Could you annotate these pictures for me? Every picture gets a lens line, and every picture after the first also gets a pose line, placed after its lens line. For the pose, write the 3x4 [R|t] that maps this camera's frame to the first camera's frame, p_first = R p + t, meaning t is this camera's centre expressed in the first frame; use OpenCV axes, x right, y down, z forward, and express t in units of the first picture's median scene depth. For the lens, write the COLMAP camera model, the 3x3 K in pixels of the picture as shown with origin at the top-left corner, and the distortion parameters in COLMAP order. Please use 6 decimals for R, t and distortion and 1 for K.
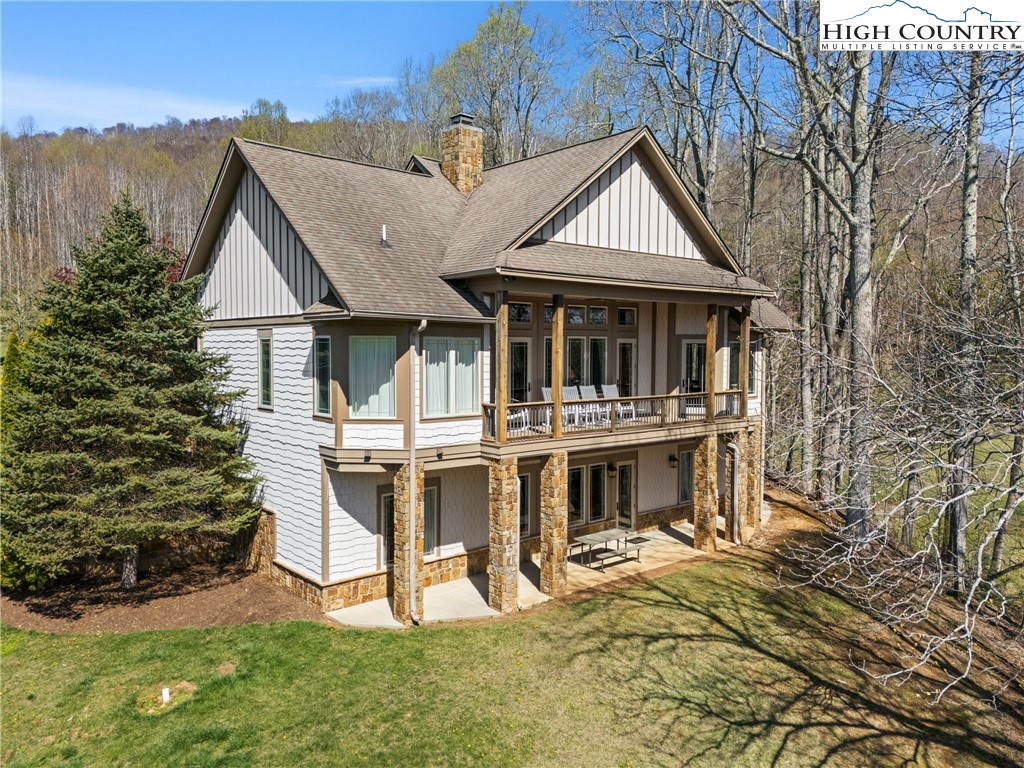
lens RADIAL K [[786.8, 0, 514.4], [0, 786.8, 383.6], [0, 0, 1]] dist [0.032458, -0.010884]
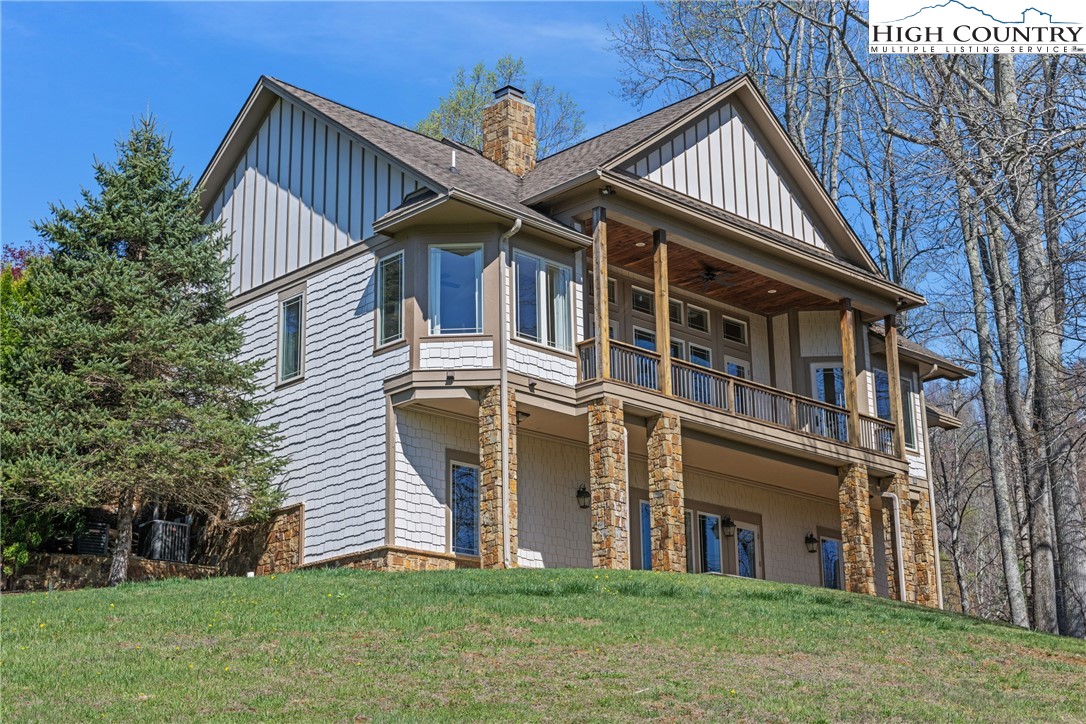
lens RADIAL K [[1772.8, 0, 541.2], [0, 1772.8, 361.7], [0, 0, 1]] dist [-0.032742, 0.000000]
pose [[0.997657, -0.004944, 0.068235, -0.198121], [0.027946, 0.939828, -0.340504, 0.654154], [-0.062446, 0.341613, 0.937764, -0.707548]]
